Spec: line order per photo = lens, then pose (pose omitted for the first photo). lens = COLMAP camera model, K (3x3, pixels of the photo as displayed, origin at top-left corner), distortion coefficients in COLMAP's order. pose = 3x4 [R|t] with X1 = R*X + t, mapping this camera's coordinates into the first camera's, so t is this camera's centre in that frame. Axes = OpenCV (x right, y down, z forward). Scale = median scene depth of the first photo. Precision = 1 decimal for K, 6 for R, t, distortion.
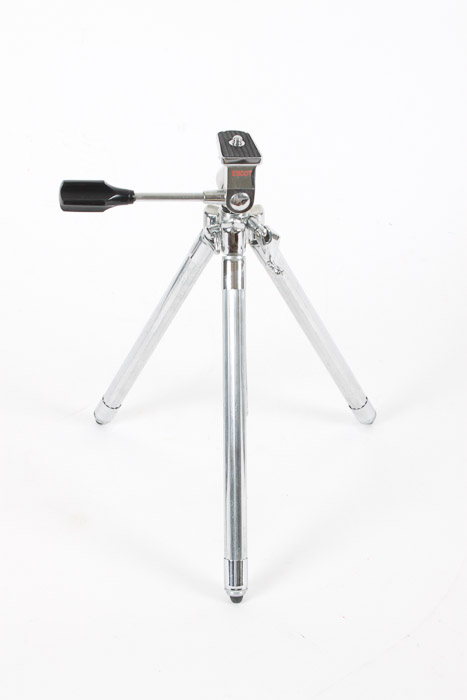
lens RADIAL K [[1412.1, 0, 234.1], [0, 1412.1, 348.8], [0, 0, 1]] dist [0.036165, 0.000000]
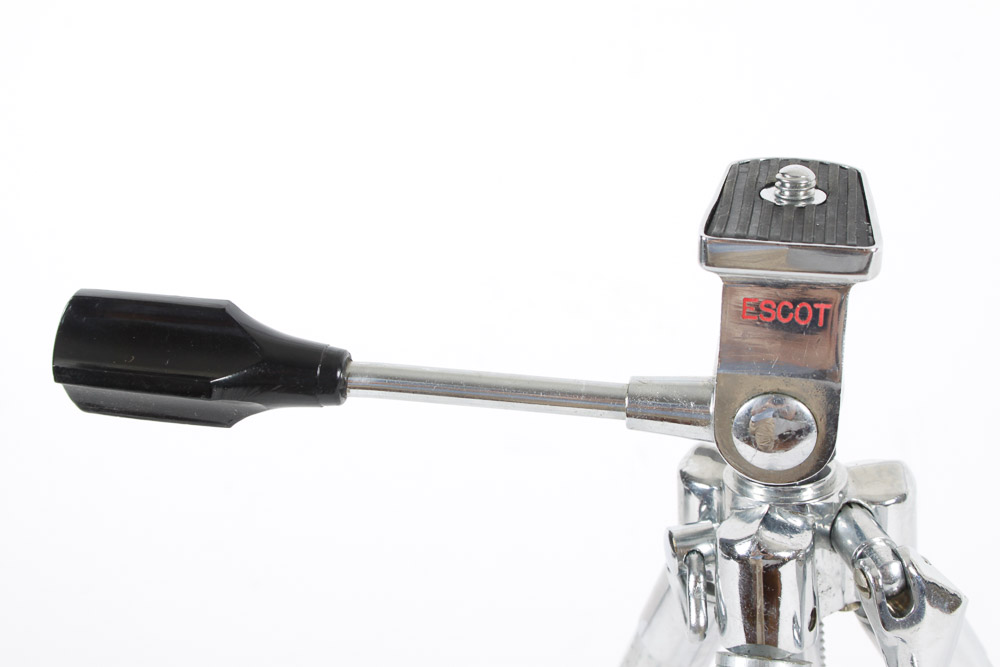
lens RADIAL K [[1850.8, 0, 500.3], [0, 1850.8, 335.1], [0, 0, 1]] dist [0.075863, 0.000000]
pose [[0.939413, 0.064760, -0.336615, 0.062378], [-0.124443, 0.979427, -0.158863, -0.064102], [0.319402, 0.191127, 0.928145, 0.680328]]
